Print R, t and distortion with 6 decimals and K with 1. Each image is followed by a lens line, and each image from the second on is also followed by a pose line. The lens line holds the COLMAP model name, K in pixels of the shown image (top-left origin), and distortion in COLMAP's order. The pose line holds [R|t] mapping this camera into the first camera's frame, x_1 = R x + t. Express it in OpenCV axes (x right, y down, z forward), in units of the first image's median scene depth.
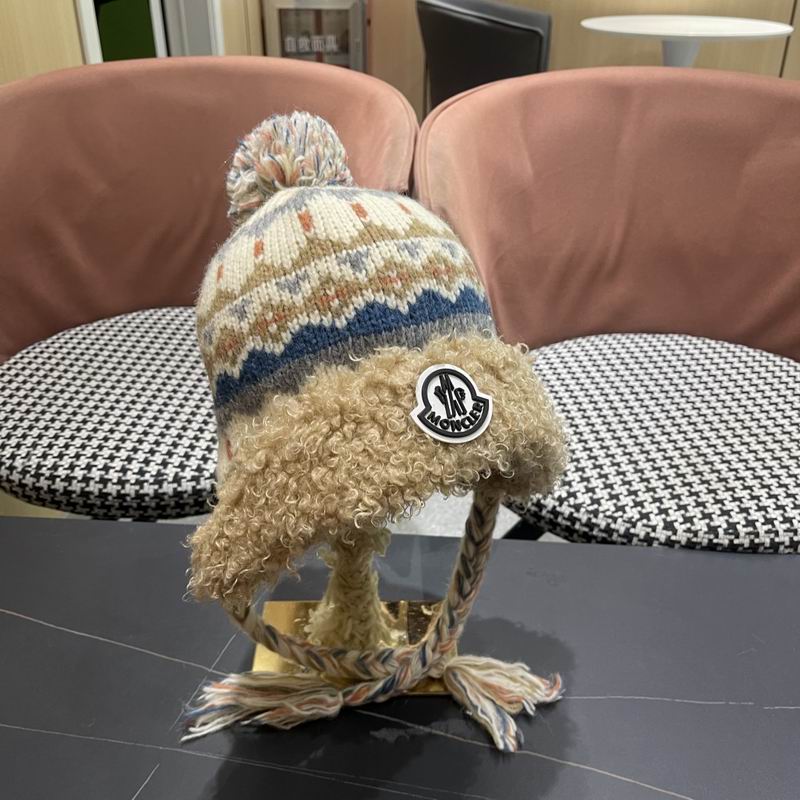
lens RADIAL K [[835.0, 0, 394.8], [0, 835.0, 393.0], [0, 0, 1]] dist [0.018937, 0.000000]
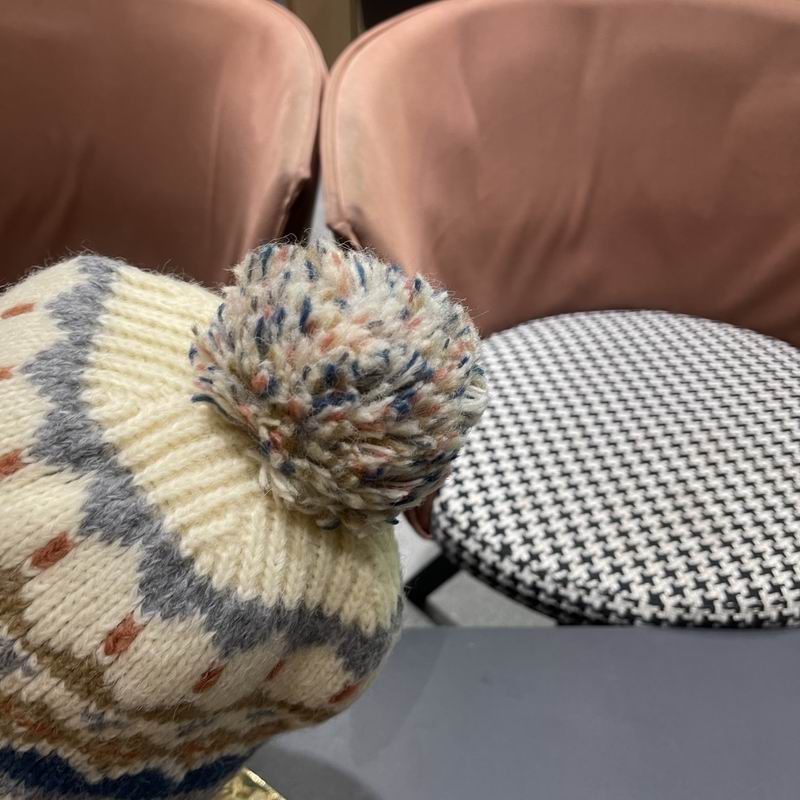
lens RADIAL K [[835.0, 0, 400.5], [0, 835.0, 399.8], [0, 0, 1]] dist [0.018937, 0.000000]
pose [[0.997098, -0.045588, 0.060970, 0.039485], [0.037309, 0.990729, 0.130627, -0.134618], [-0.066360, -0.127973, 0.989555, 0.223365]]
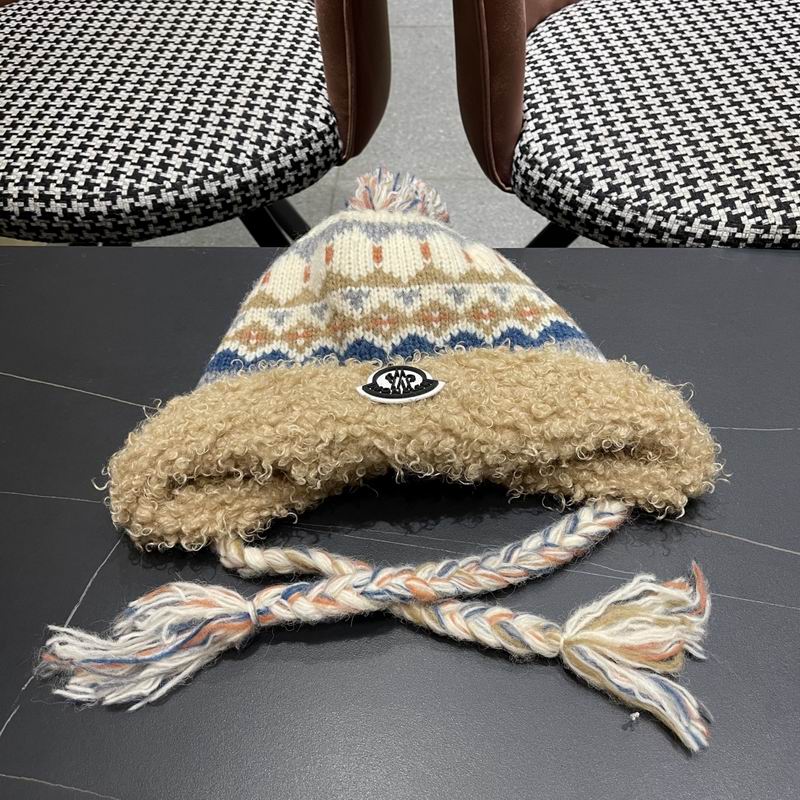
lens RADIAL K [[835.0, 0, 401.3], [0, 835.0, 406.9], [0, 0, 1]] dist [0.018937, 0.000000]
pose [[0.998737, -0.040446, -0.029804, 0.020005], [0.048283, 0.936689, 0.346819, 0.027623], [0.013890, -0.347820, 0.937458, 0.156134]]
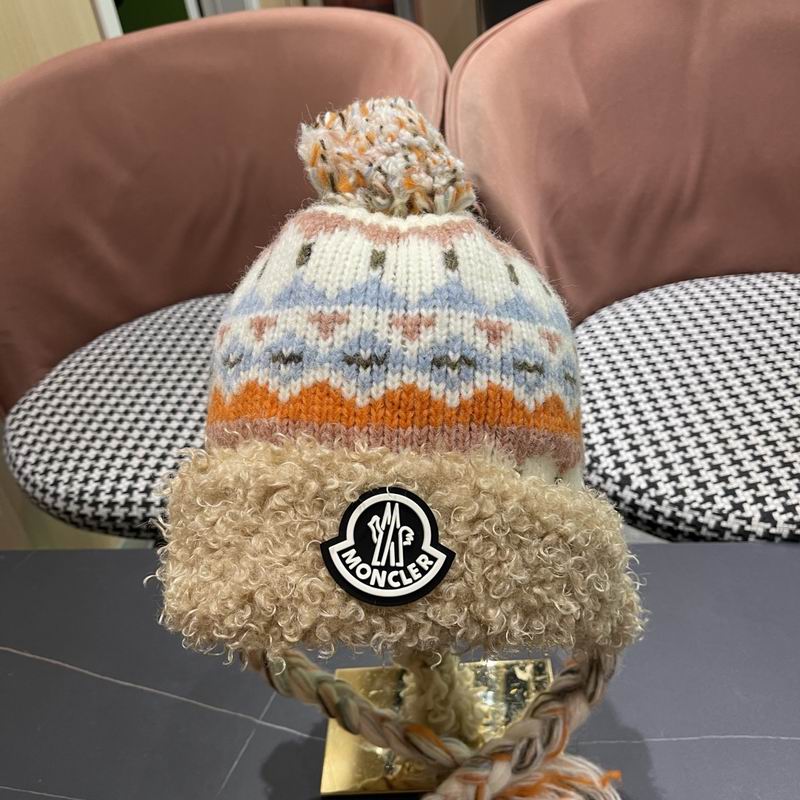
lens RADIAL K [[835.0, 0, 400.6], [0, 835.0, 409.5], [0, 0, 1]] dist [0.018937, 0.000000]
pose [[0.990670, -0.082100, -0.108776, 0.049249], [0.092998, 0.990710, 0.099219, -0.068400], [0.099620, -0.108409, 0.989102, 0.101742]]
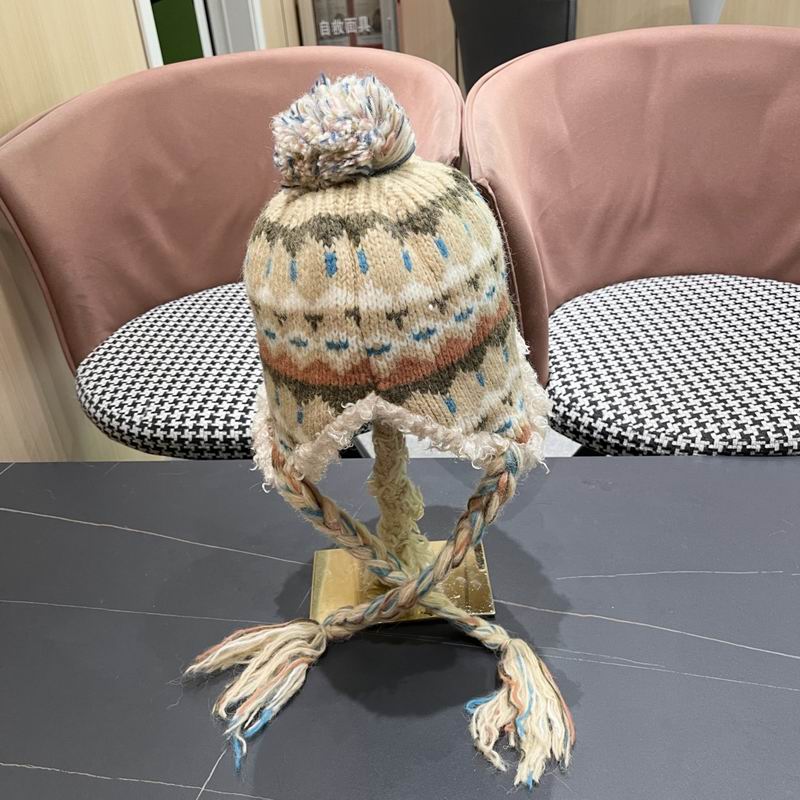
lens RADIAL K [[835.0, 0, 394.6], [0, 835.0, 399.5], [0, 0, 1]] dist [0.018937, 0.000000]
pose [[0.996860, -0.058455, -0.053418, -0.028962], [0.060244, 0.997654, 0.032510, 0.042052], [0.051392, -0.035626, 0.998043, -0.143371]]
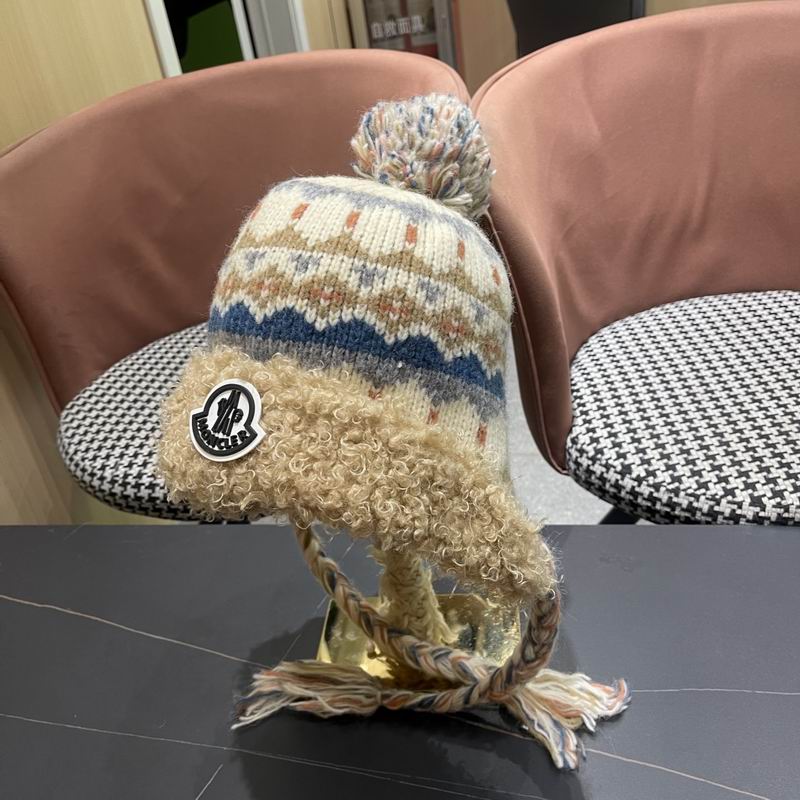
lens RADIAL K [[835.0, 0, 407.3], [0, 835.0, 394.2], [0, 0, 1]] dist [0.018937, 0.000000]
pose [[0.986142, -0.072574, -0.149190, 0.085285], [0.076345, 0.996887, 0.019700, -0.007265], [0.147296, -0.030817, 0.988612, 0.024807]]
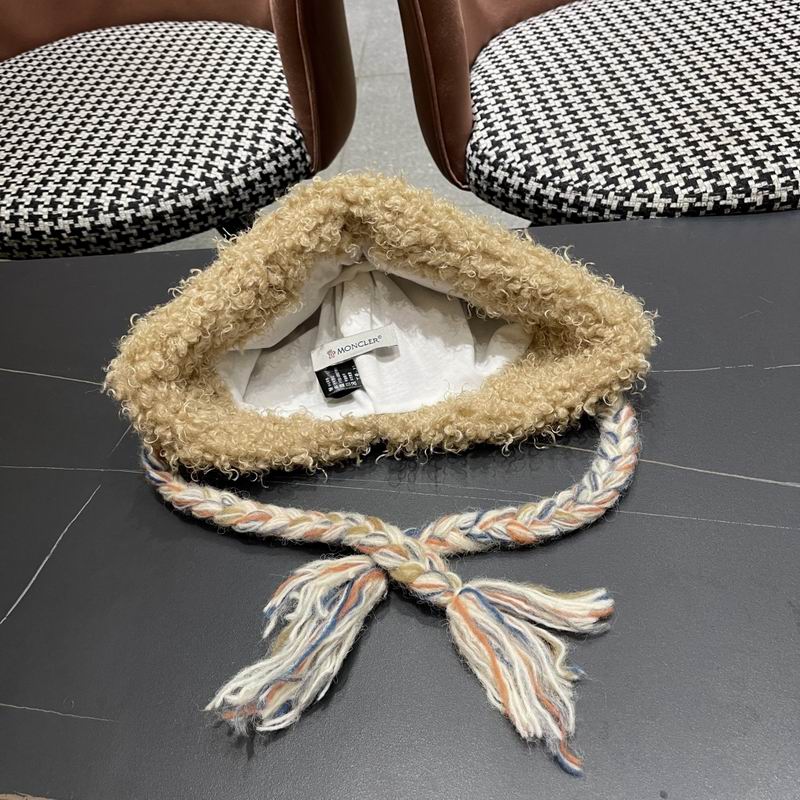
lens RADIAL K [[835.0, 0, 402.3], [0, 835.0, 404.9], [0, 0, 1]] dist [0.018937, 0.000000]
pose [[0.993181, -0.097399, -0.064062, 0.082483], [0.111382, 0.955033, 0.274783, 0.092221], [0.034418, -0.280045, 0.959370, 0.094208]]
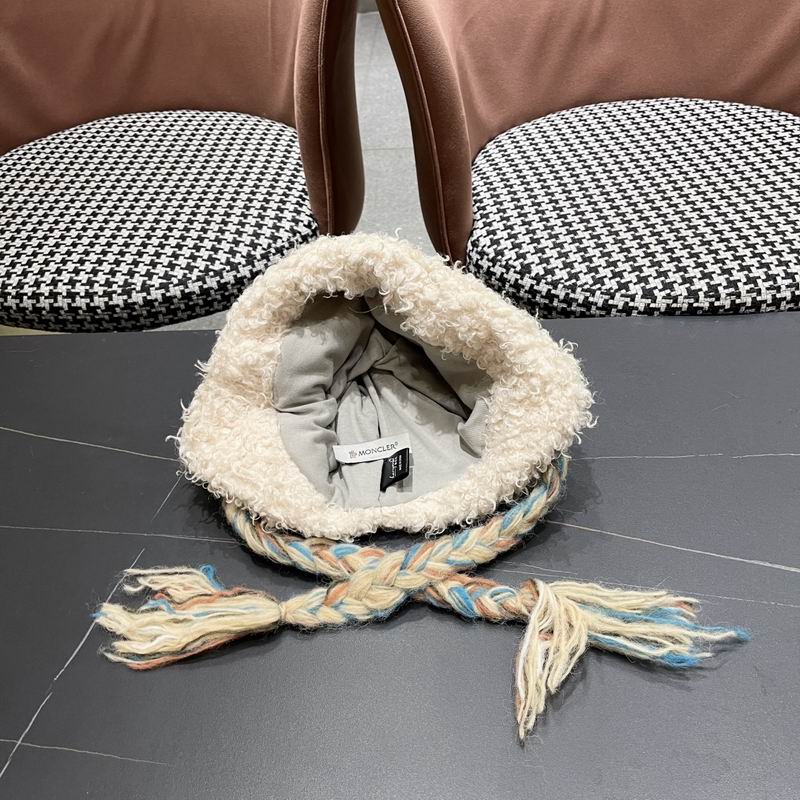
lens RADIAL K [[835.0, 0, 401.3], [0, 835.0, 403.8], [0, 0, 1]] dist [0.018937, 0.000000]
pose [[0.996915, -0.074688, -0.024122, 0.050920], [0.078179, 0.972132, 0.221015, 0.041843], [0.006943, -0.222219, 0.974972, 0.019134]]
